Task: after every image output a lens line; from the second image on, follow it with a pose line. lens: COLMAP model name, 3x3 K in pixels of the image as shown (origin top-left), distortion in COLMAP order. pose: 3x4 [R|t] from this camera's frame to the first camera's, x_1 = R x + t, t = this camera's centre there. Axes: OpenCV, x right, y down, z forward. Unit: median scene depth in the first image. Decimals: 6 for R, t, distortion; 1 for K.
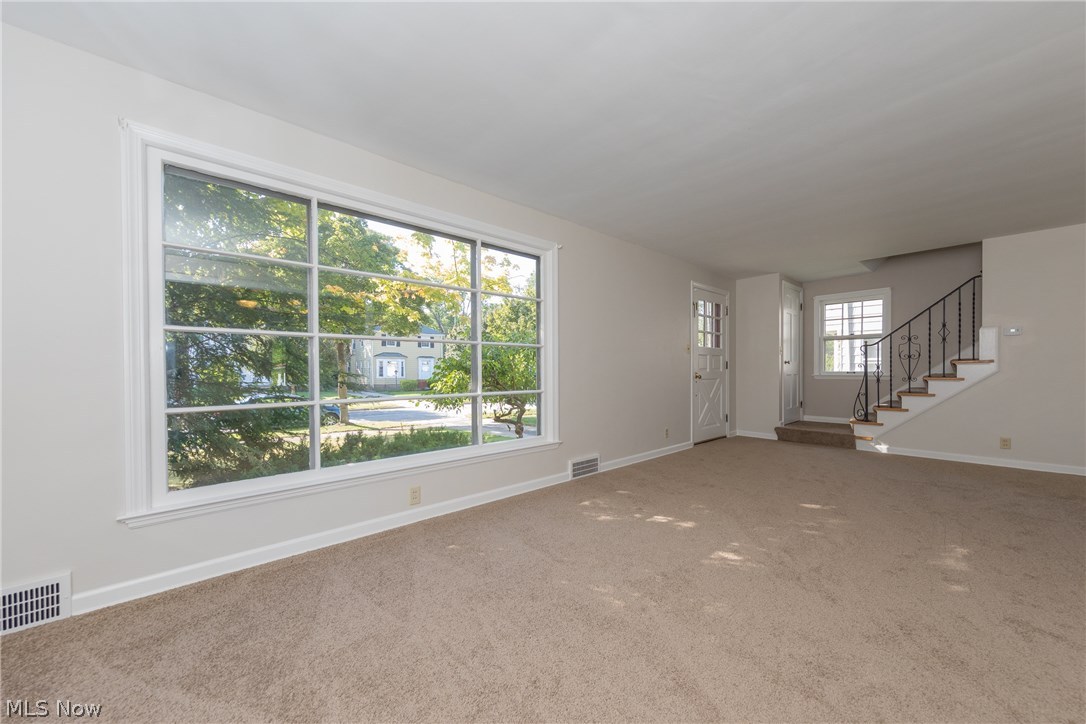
lens RADIAL K [[409.0, 0, 579.7], [0, 409.0, 368.1], [0, 0, 1]] dist [0.031460, 0.000013]
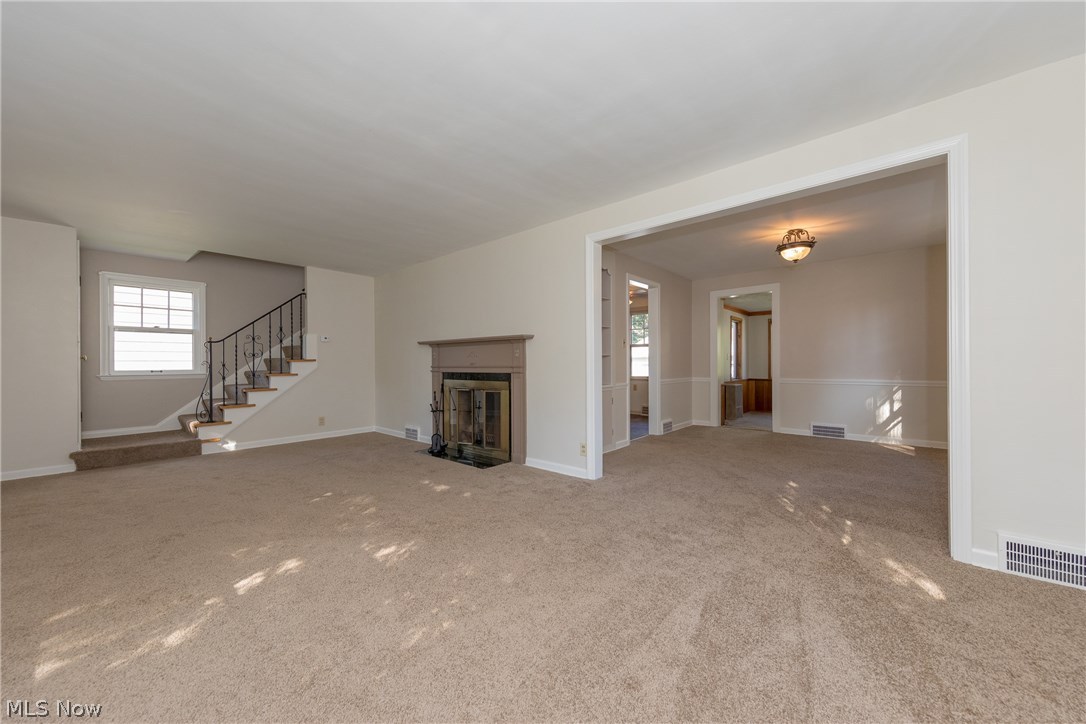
lens RADIAL K [[403.2, 0, 547.5], [0, 403.2, 362.0], [0, 0, 1]] dist [0.015128, 0.000182]
pose [[-0.058305, 0.009956, 0.998249, -0.320077], [0.003711, 0.999946, -0.009756, 0.003646], [-0.998292, 0.003135, -0.058338, 0.332123]]
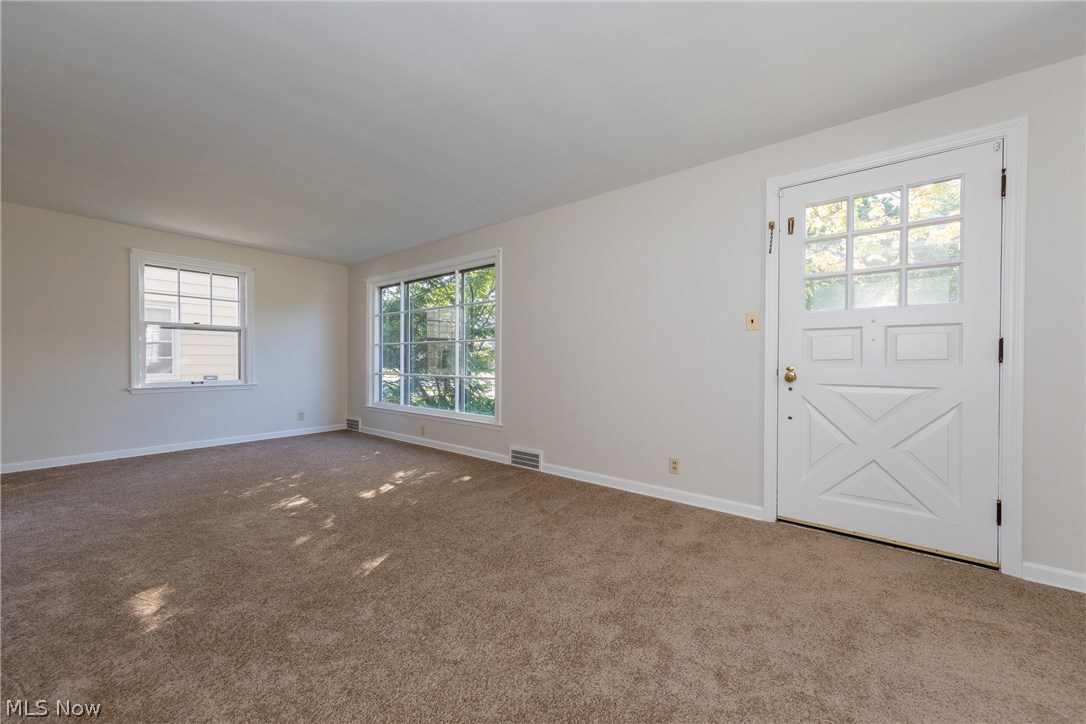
lens RADIAL K [[399.6, 0, 551.5], [0, 399.6, 365.5], [0, 0, 1]] dist [-0.001024, -0.000046]
pose [[0.118073, 0.018459, -0.992833, 0.843113], [-0.004655, 0.999827, 0.018036, -0.001421], [0.992994, 0.002492, 0.118139, 0.818616]]
